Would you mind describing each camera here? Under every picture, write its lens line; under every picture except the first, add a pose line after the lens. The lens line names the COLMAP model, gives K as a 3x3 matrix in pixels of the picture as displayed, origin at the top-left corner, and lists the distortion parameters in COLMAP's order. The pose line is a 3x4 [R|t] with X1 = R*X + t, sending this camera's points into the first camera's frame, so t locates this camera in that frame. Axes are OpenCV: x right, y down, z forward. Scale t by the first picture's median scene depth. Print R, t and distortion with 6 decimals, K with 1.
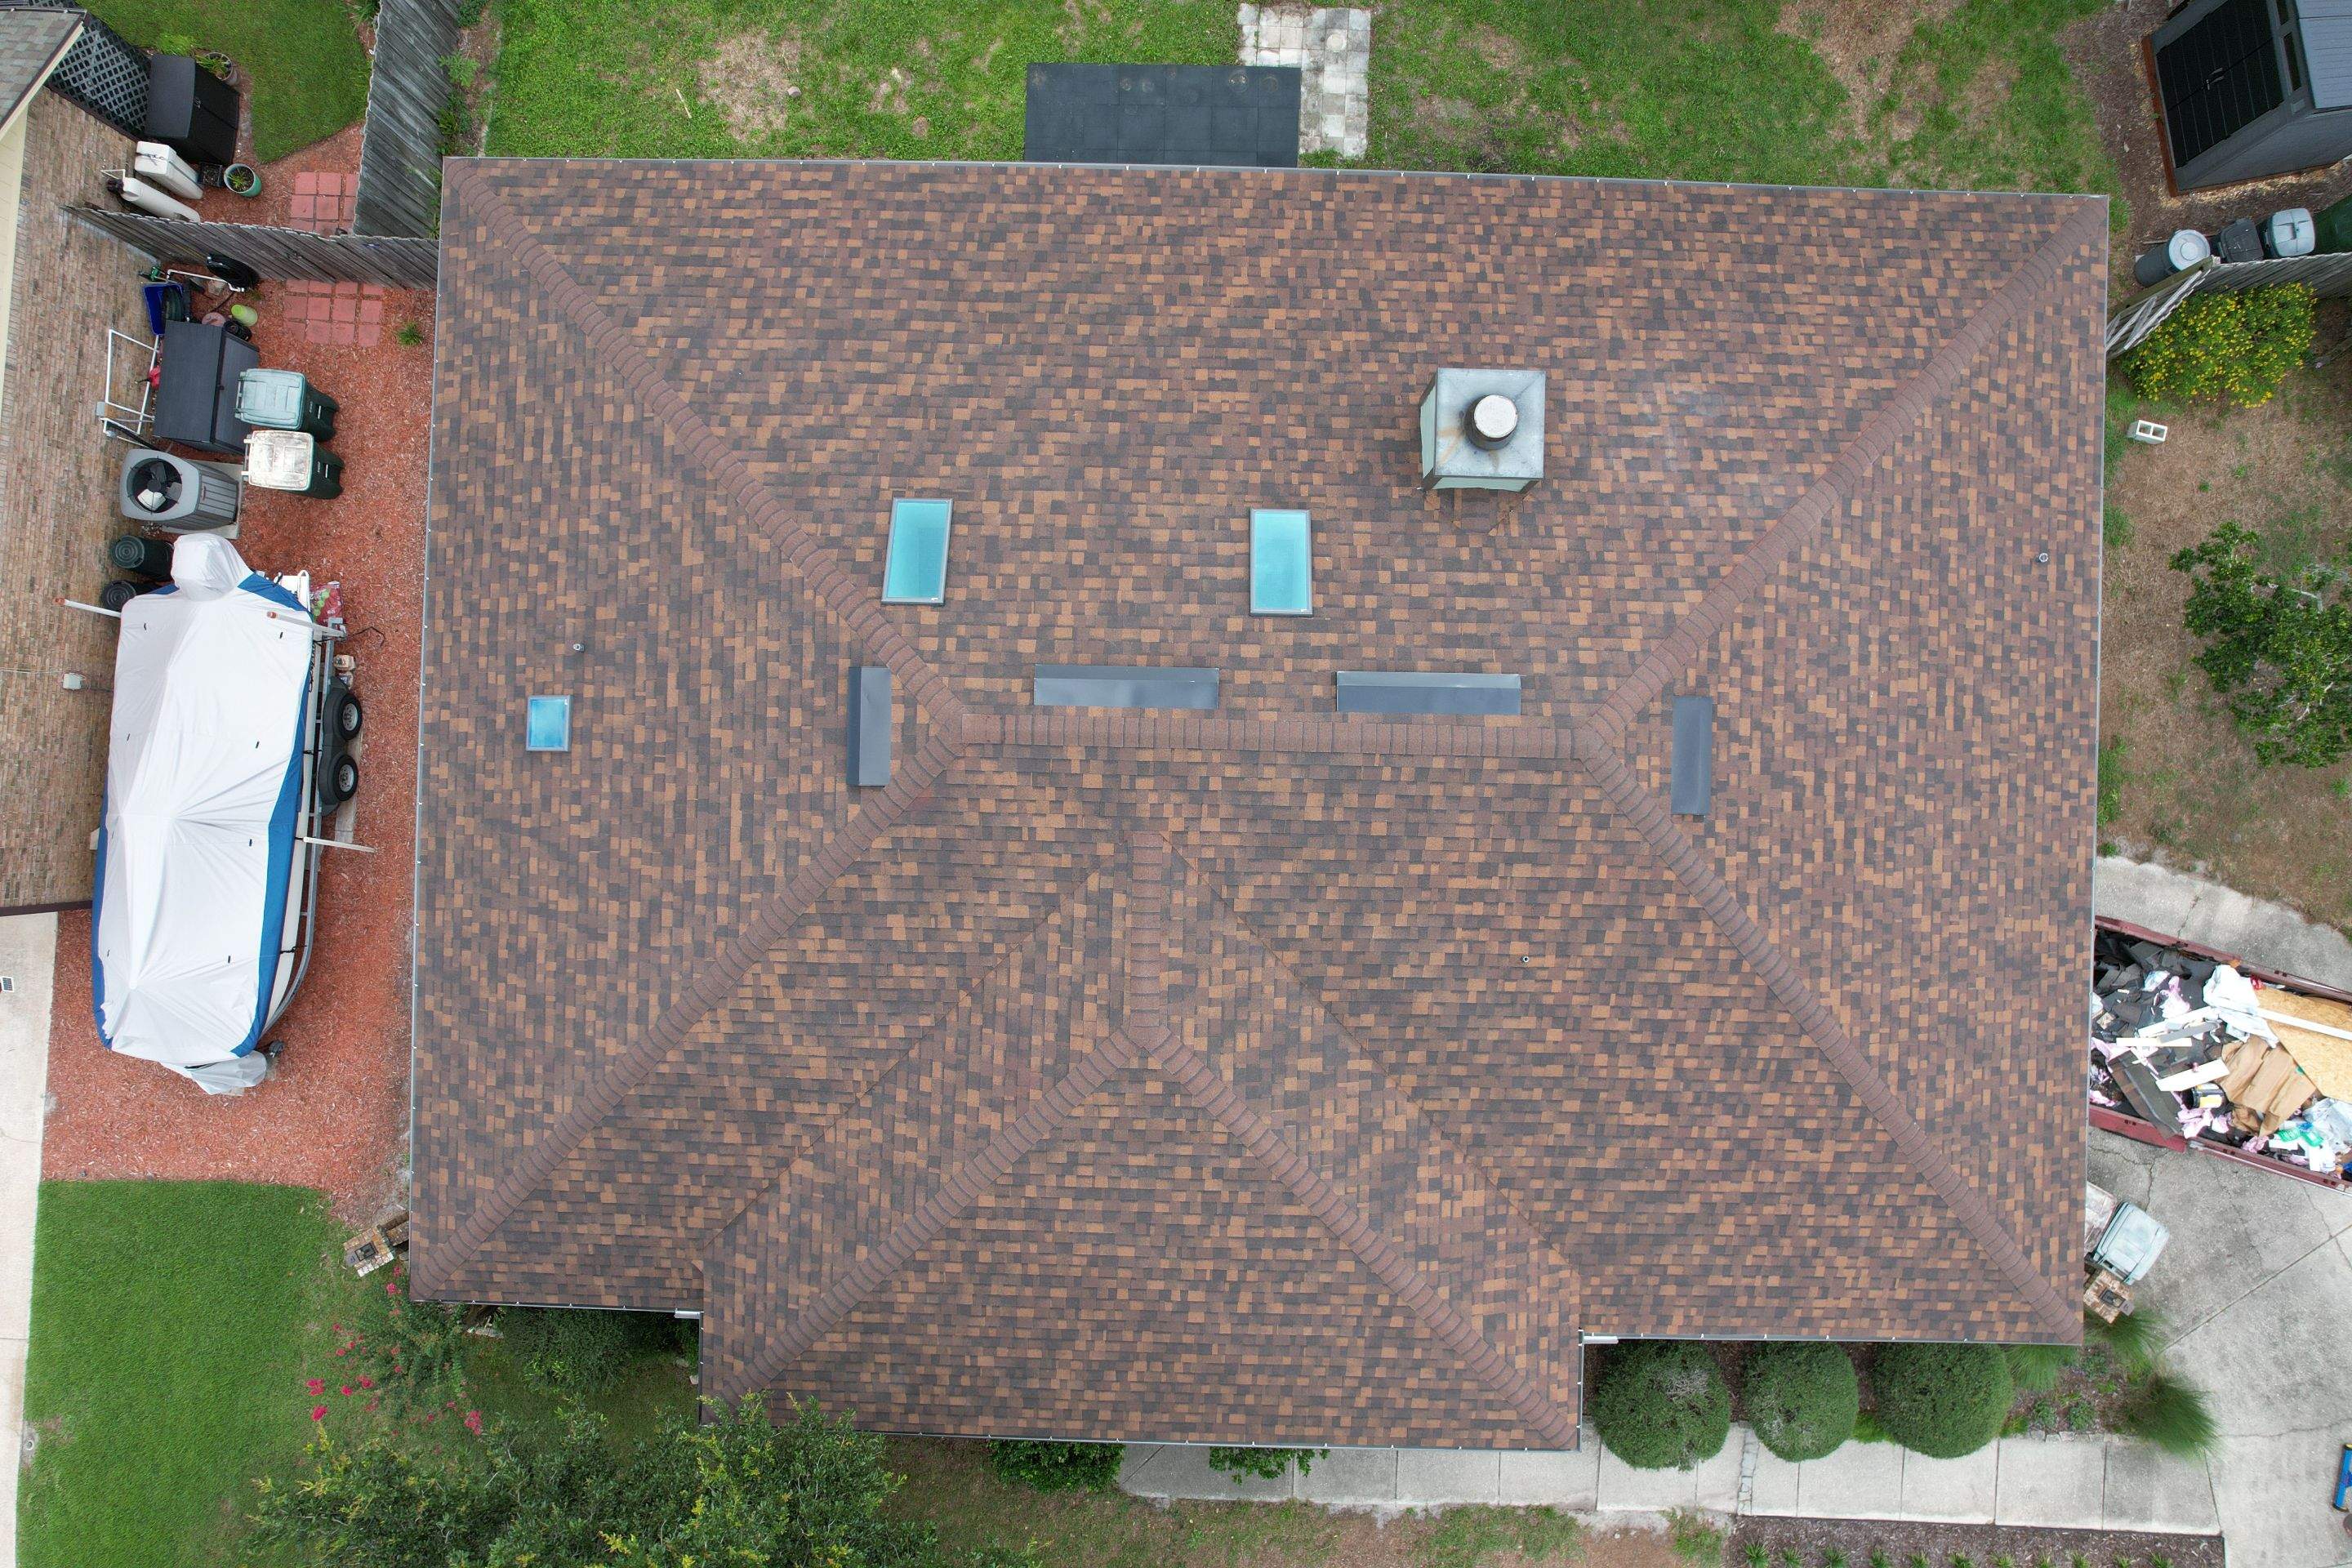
lens RADIAL K [[1548.1, 0, 1176.0], [0, 1548.1, 784.0], [0, 0, 1]] dist [-0.047409, -0.000380]
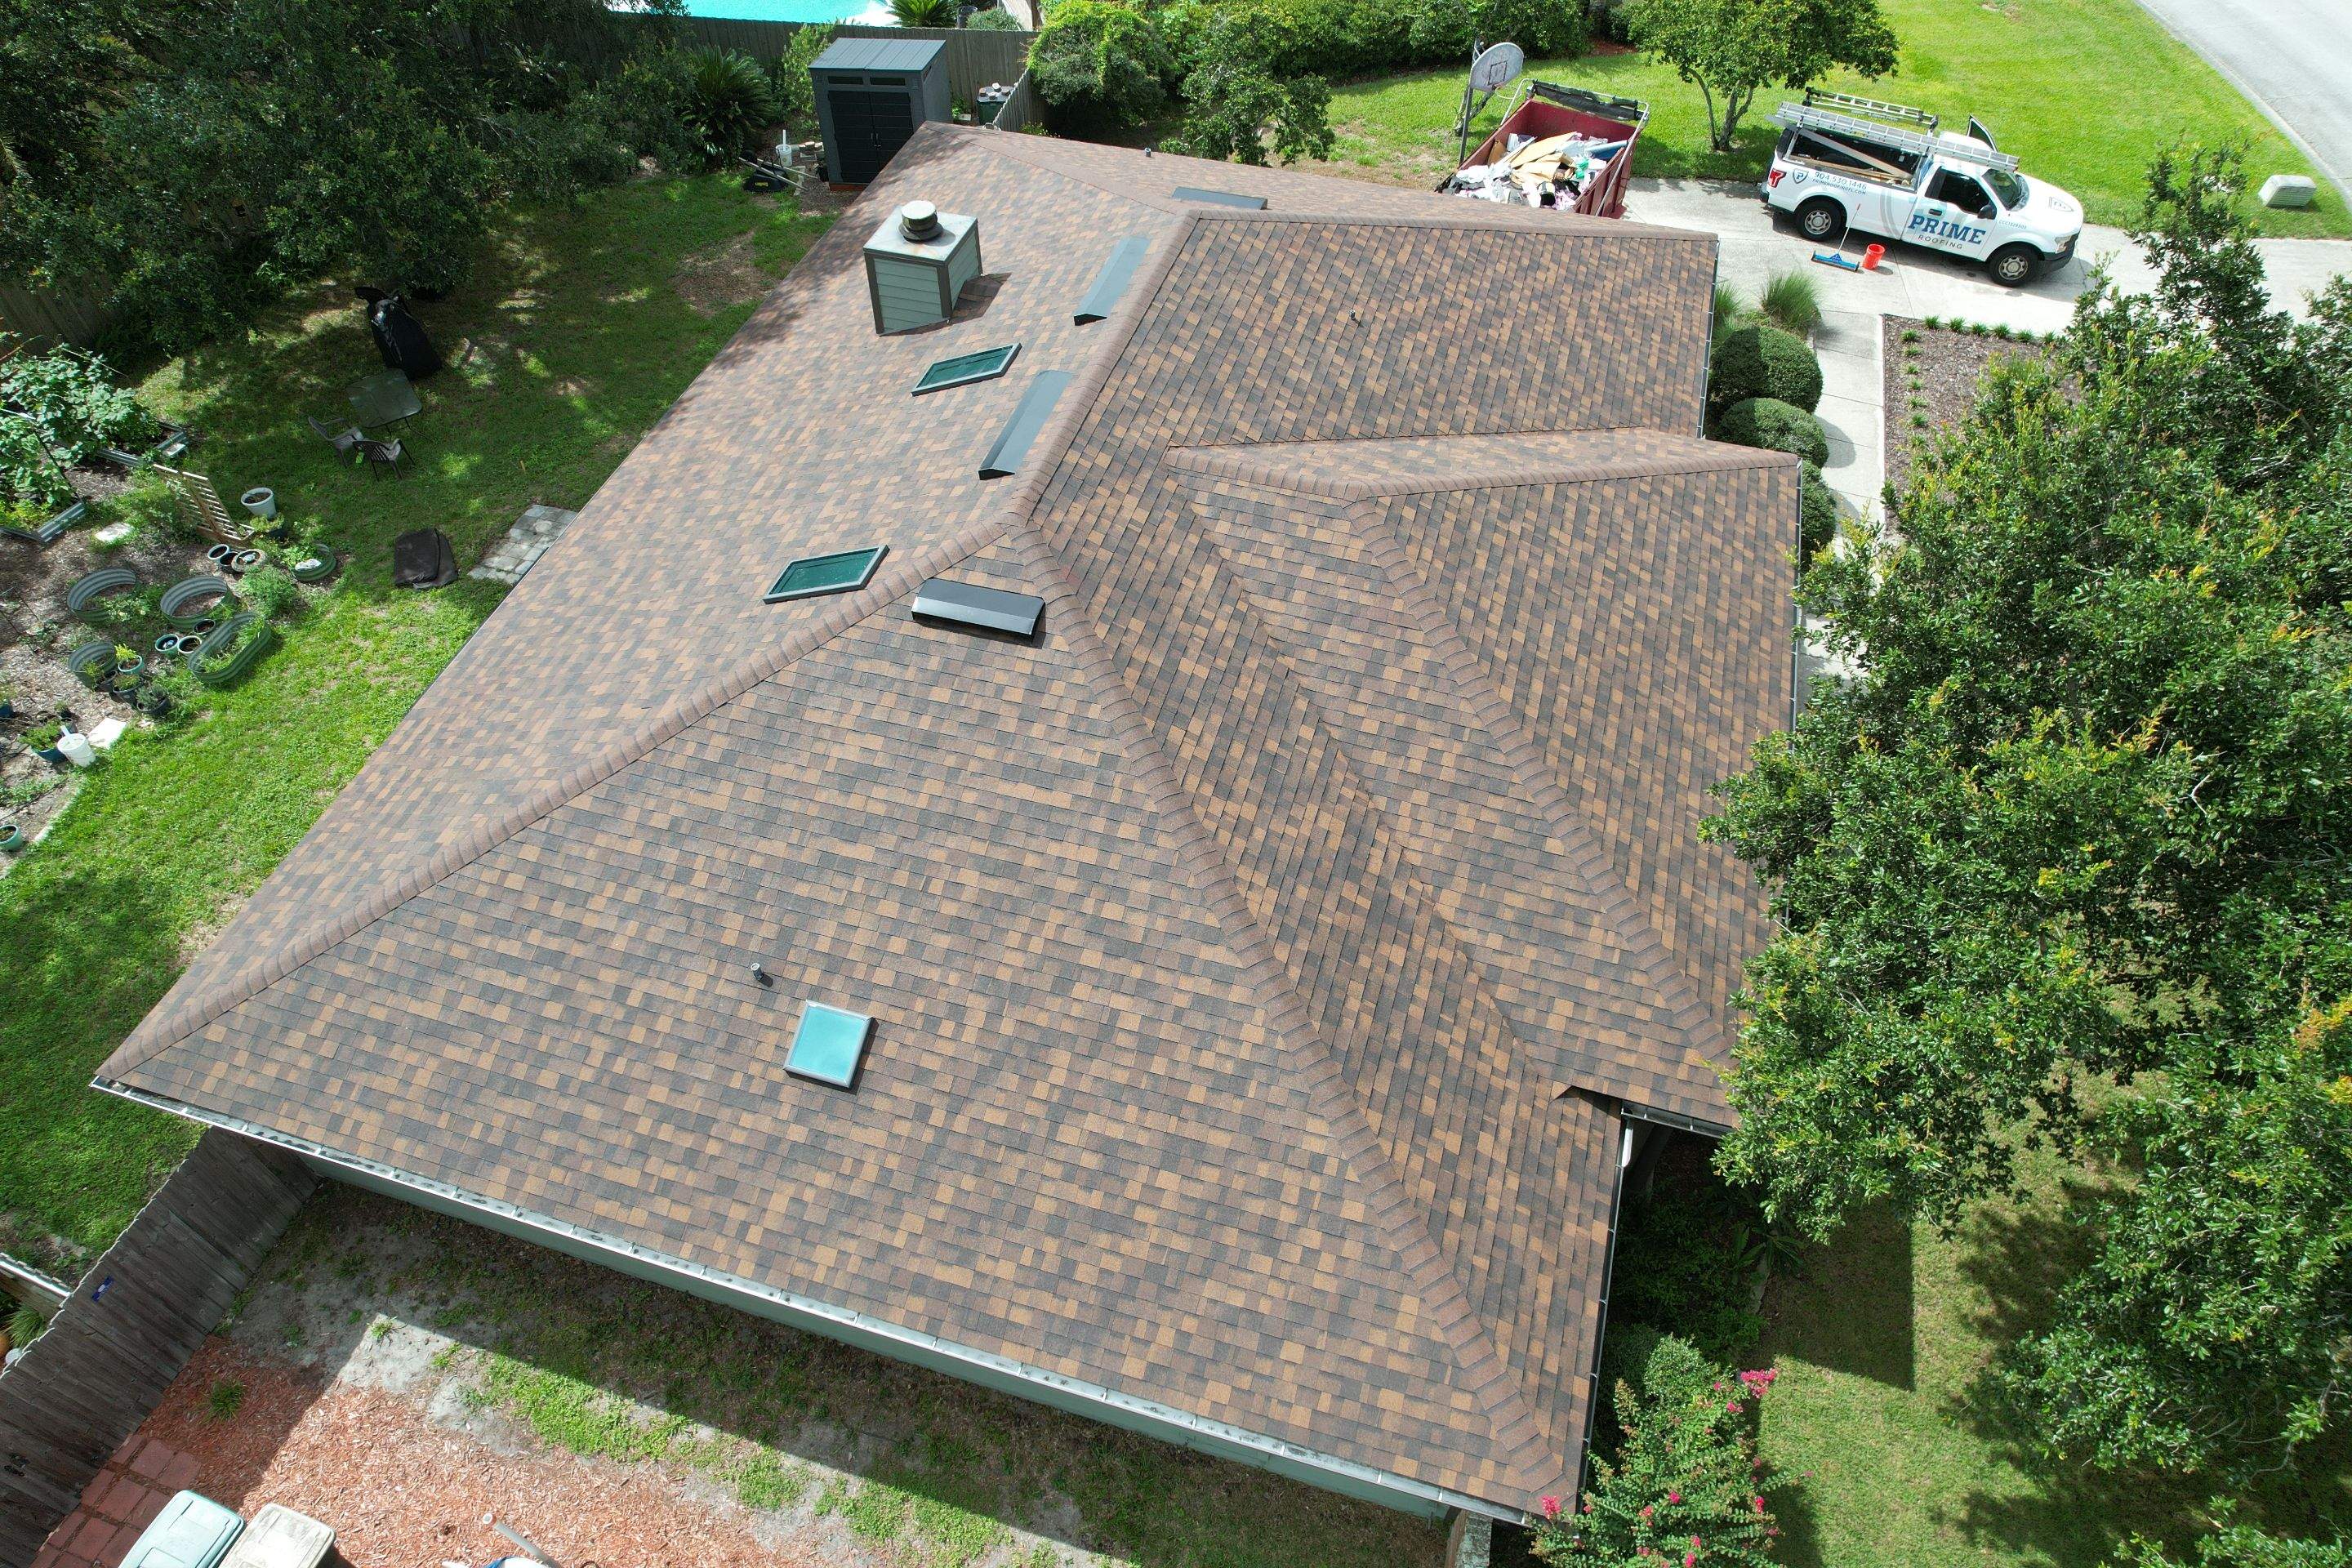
lens RADIAL K [[1548.1, 0, 1176.0], [0, 1548.1, 784.0], [0, 0, 1]] dist [-0.047409, -0.000380]
pose [[0.259914, -0.713499, 0.650664, -0.795288], [0.965565, 0.199960, -0.166434, 0.238567], [-0.011356, 0.671517, 0.740902, 0.345436]]
